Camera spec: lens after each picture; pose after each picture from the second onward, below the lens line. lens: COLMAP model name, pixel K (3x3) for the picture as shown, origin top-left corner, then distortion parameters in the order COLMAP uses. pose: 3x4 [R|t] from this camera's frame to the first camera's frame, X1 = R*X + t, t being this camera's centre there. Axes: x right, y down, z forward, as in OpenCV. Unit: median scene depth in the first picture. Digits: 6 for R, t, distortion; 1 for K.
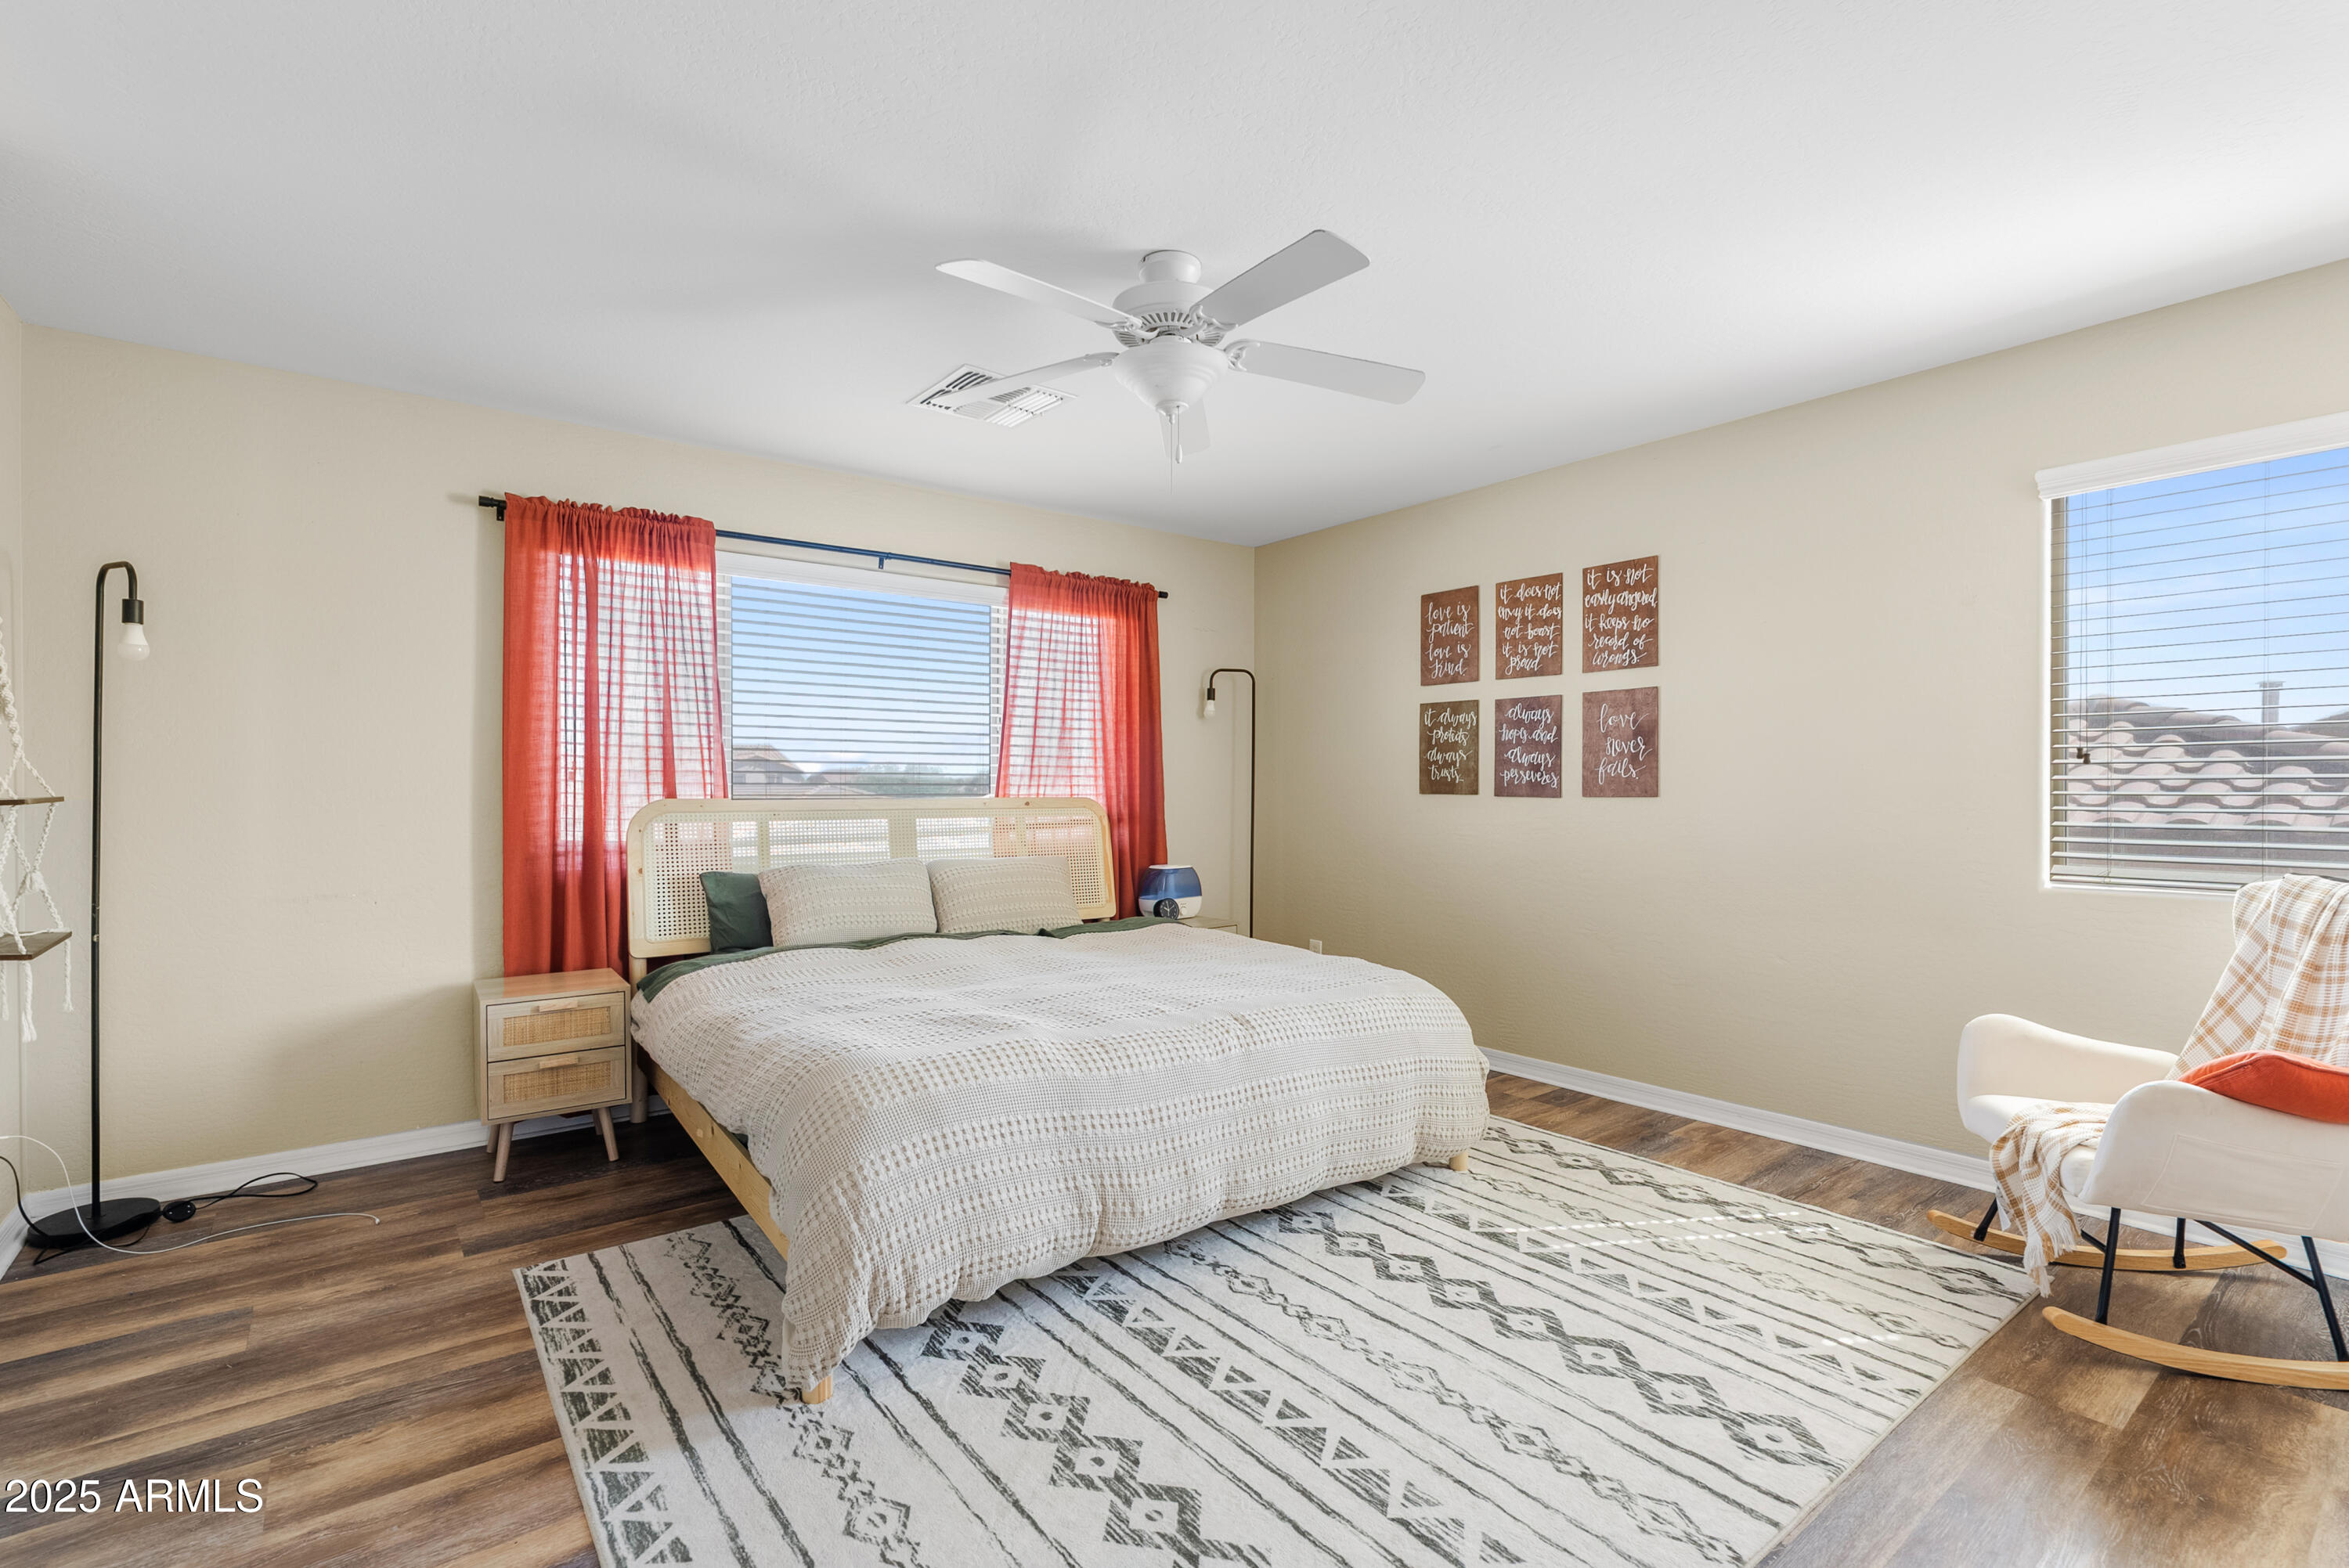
lens RADIAL K [[1064.1, 0, 1179.1], [0, 1064.1, 785.7], [0, 0, 1]] dist [-0.002345, 0.000639]
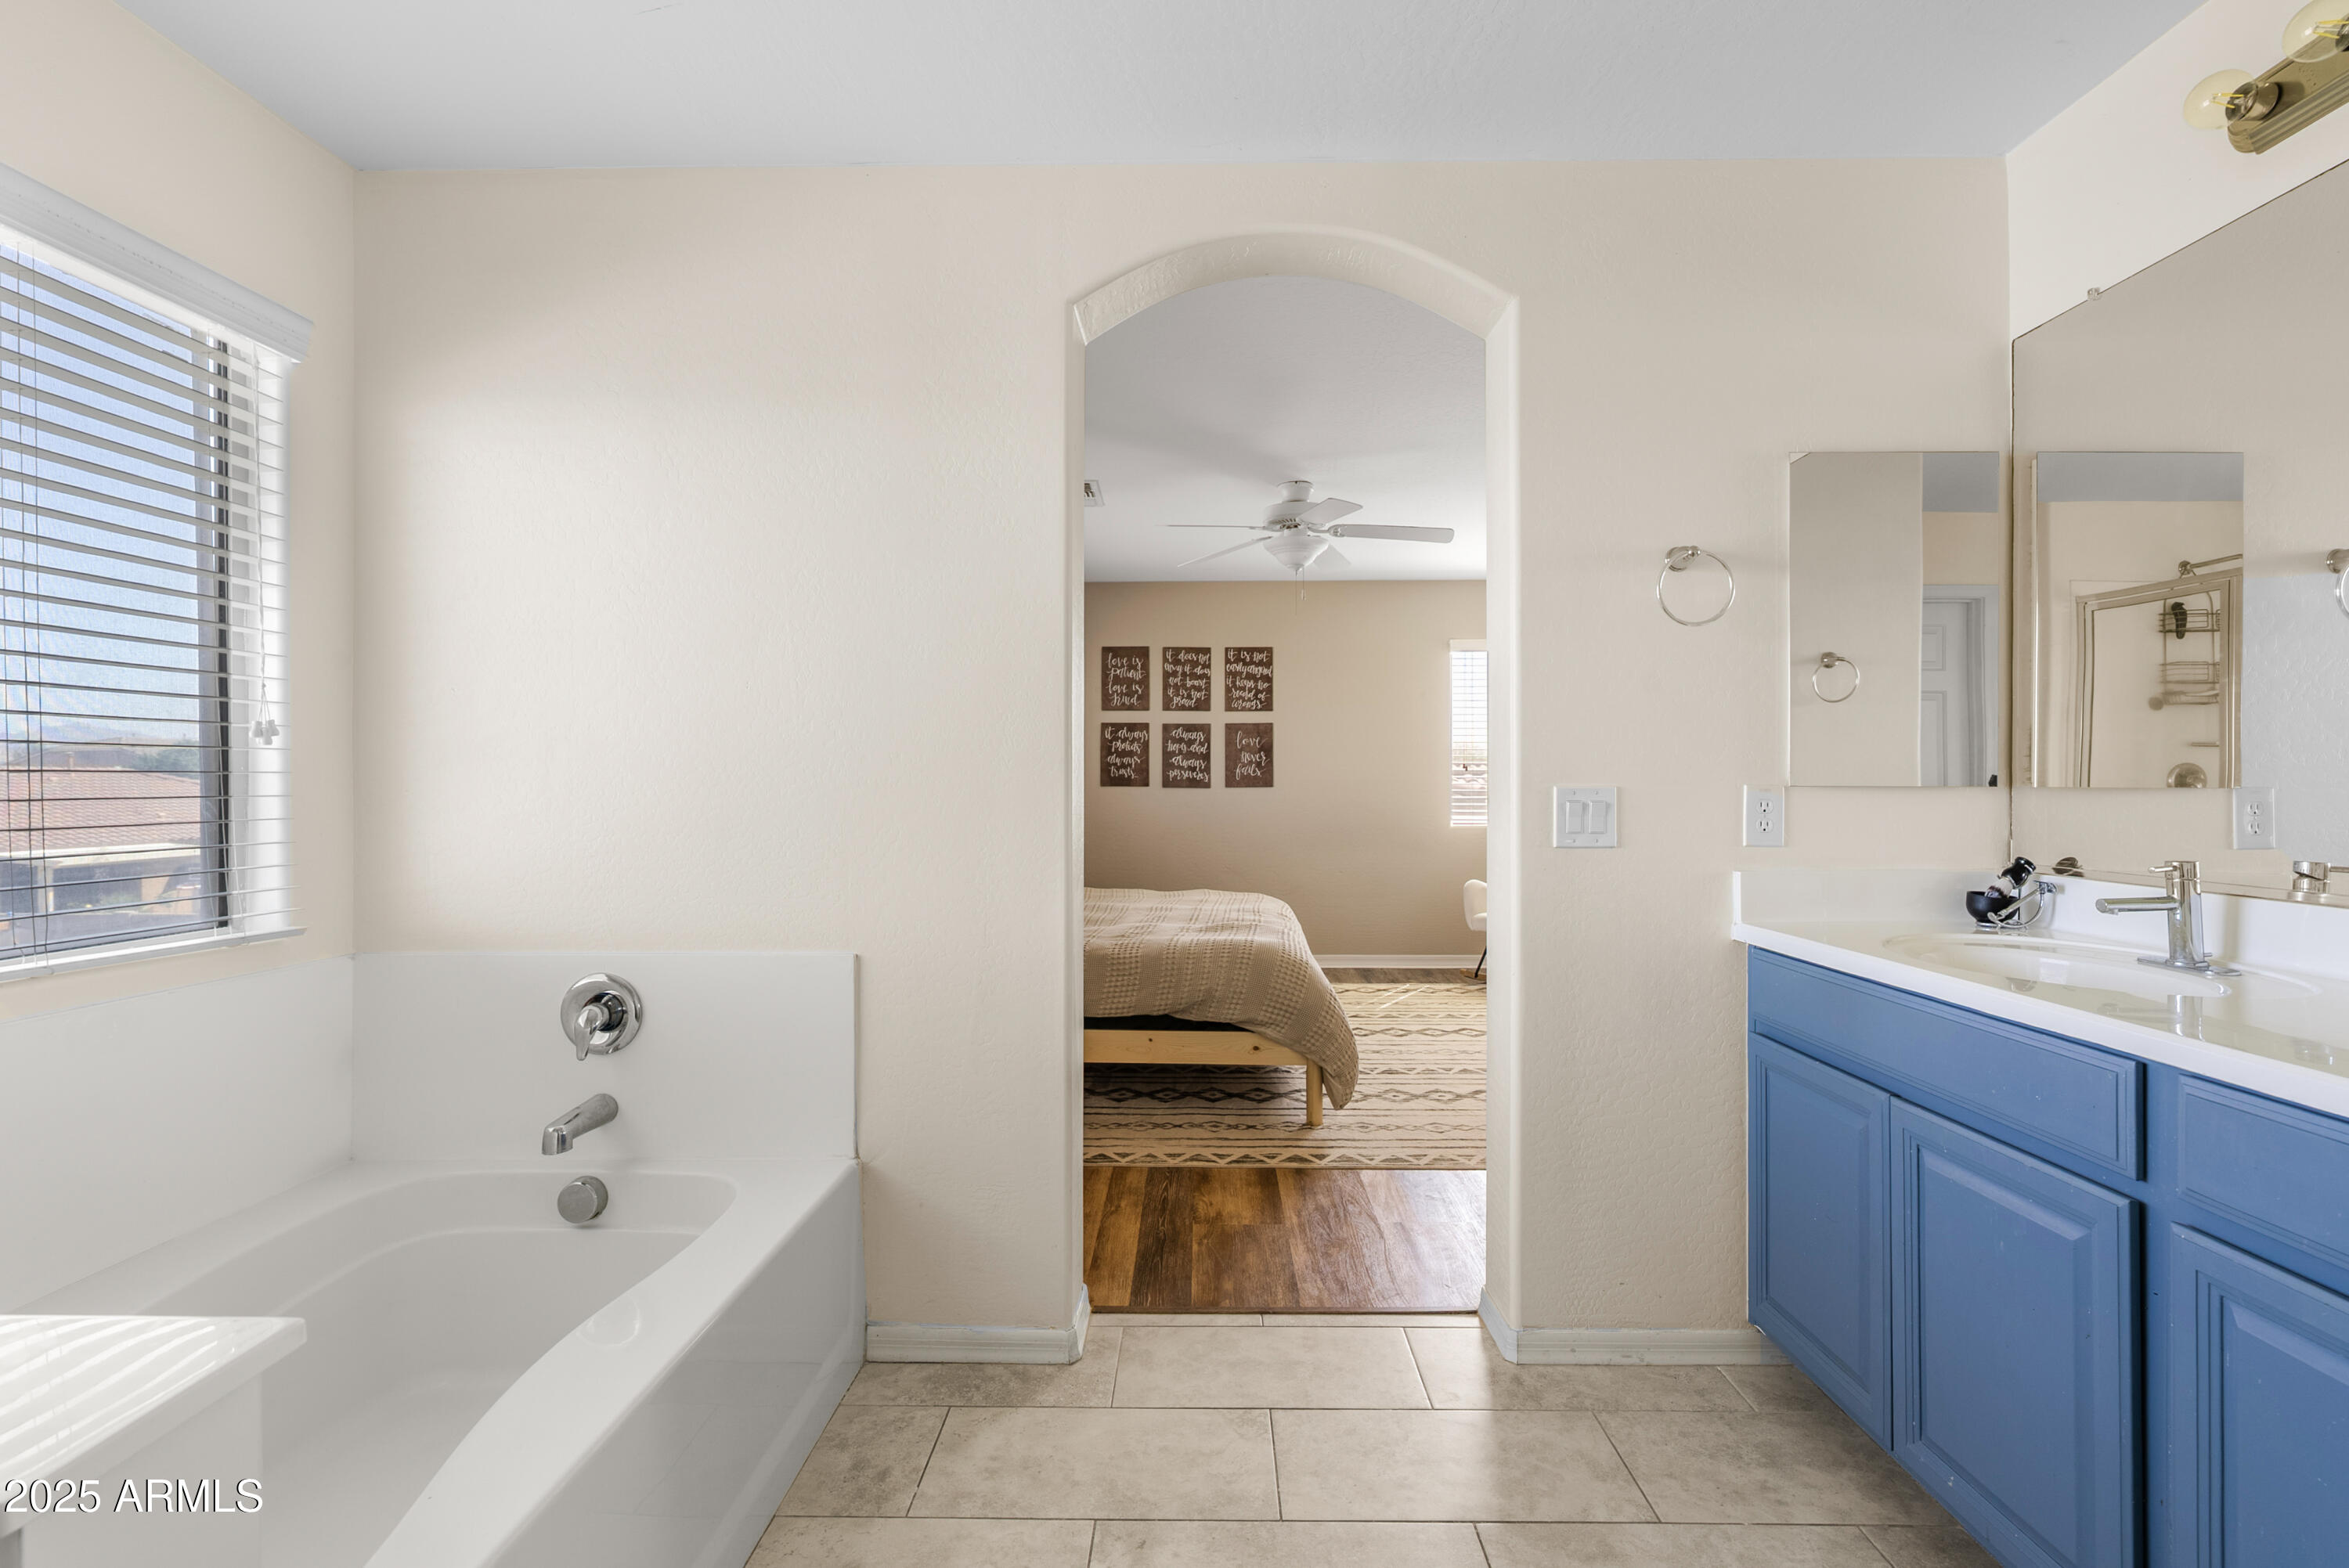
lens RADIAL K [[1064.1, 0, 1181.4], [0, 1064.1, 778.8], [0, 0, 1]] dist [-0.002345, 0.000639]
pose [[0.629354, 0.000212, 0.777119, -0.908073], [0.000536, 1.000000, -0.000707, -0.001409], [-0.777118, 0.000861, 0.629354, 0.024747]]
